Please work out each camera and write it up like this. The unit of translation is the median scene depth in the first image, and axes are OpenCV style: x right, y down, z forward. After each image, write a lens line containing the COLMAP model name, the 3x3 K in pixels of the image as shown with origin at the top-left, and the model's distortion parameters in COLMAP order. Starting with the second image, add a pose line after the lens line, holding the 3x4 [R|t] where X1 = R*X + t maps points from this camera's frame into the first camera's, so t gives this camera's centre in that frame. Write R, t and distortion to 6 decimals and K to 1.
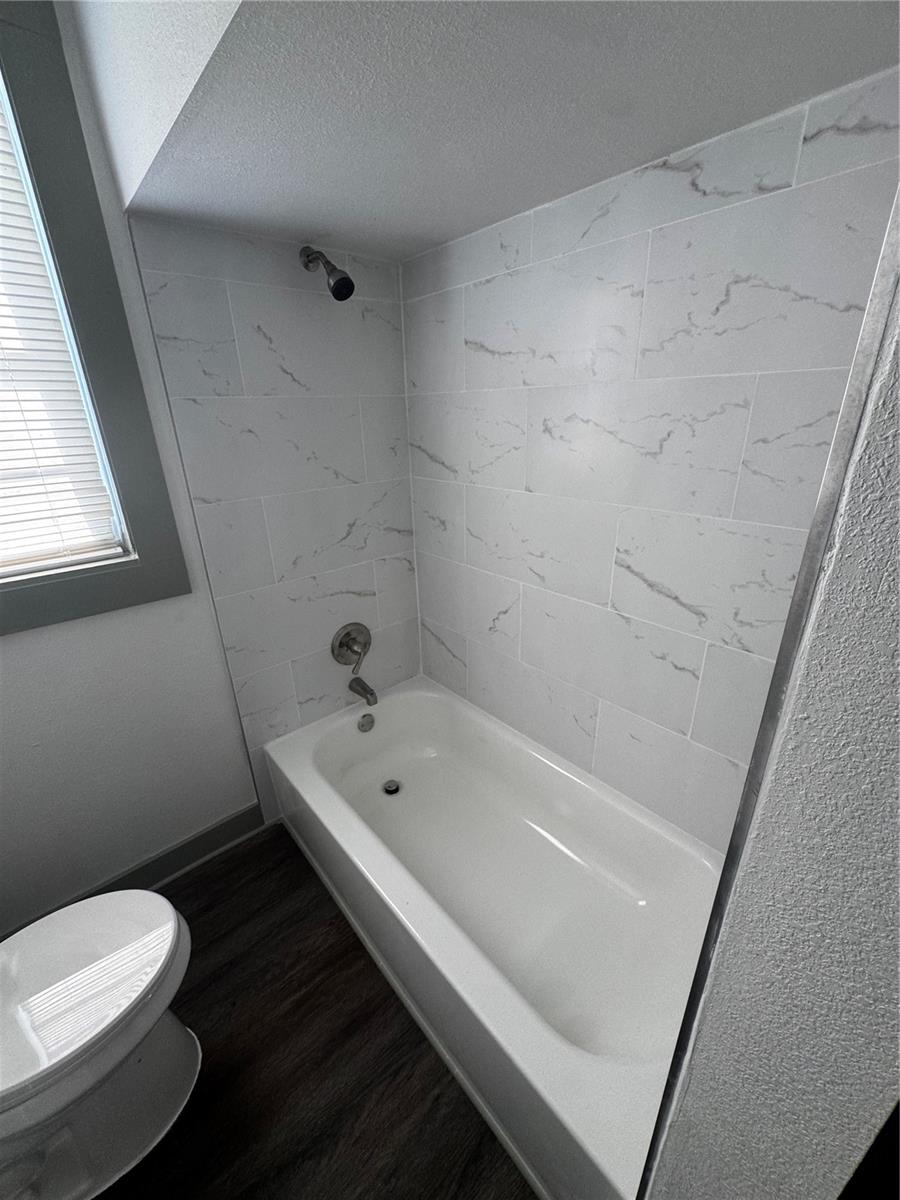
lens RADIAL K [[475.3, 0, 447.3], [0, 475.3, 598.1], [0, 0, 1]] dist [-0.002729, -0.000174]
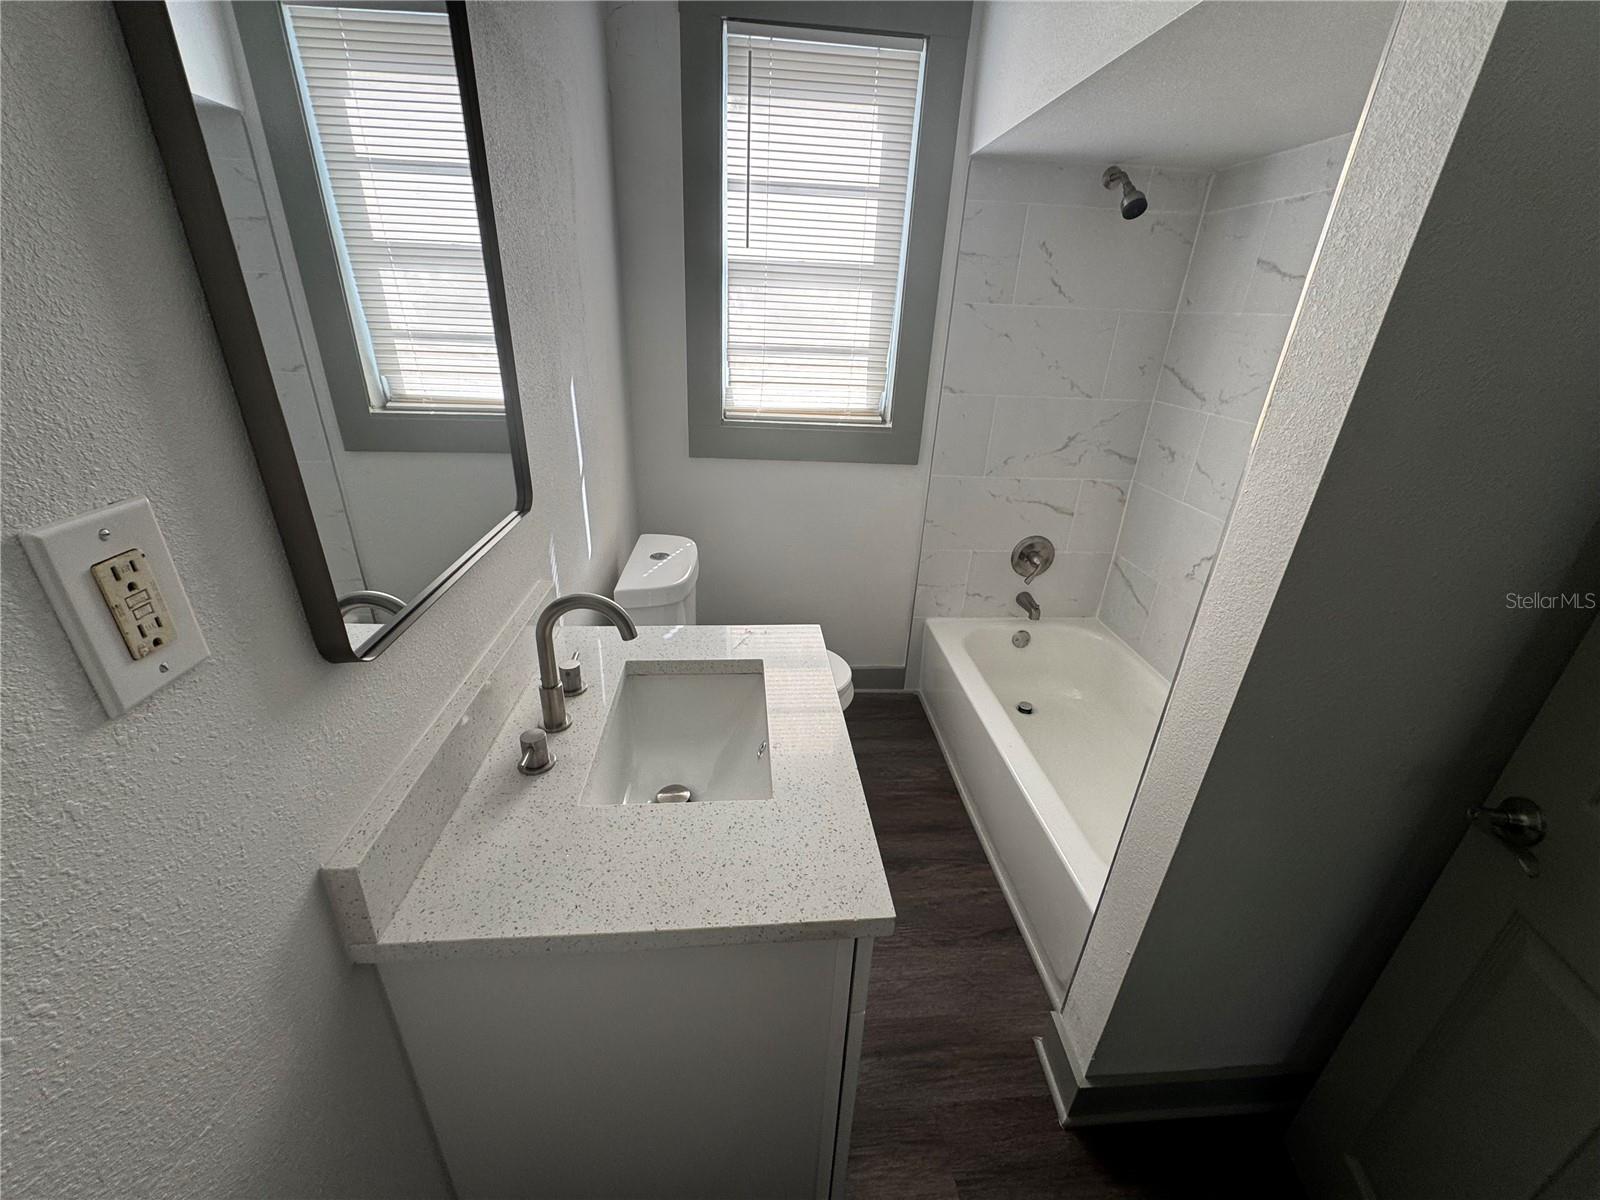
lens RADIAL K [[633.8, 0, 803.1], [0, 633.8, 599.5], [0, 0, 1]] dist [-0.002729, -0.000174]
pose [[0.802070, 0.303919, -0.514117, 0.134084], [-0.279955, 0.951728, 0.125856, 0.158281], [0.527550, 0.042984, 0.848436, -0.417989]]
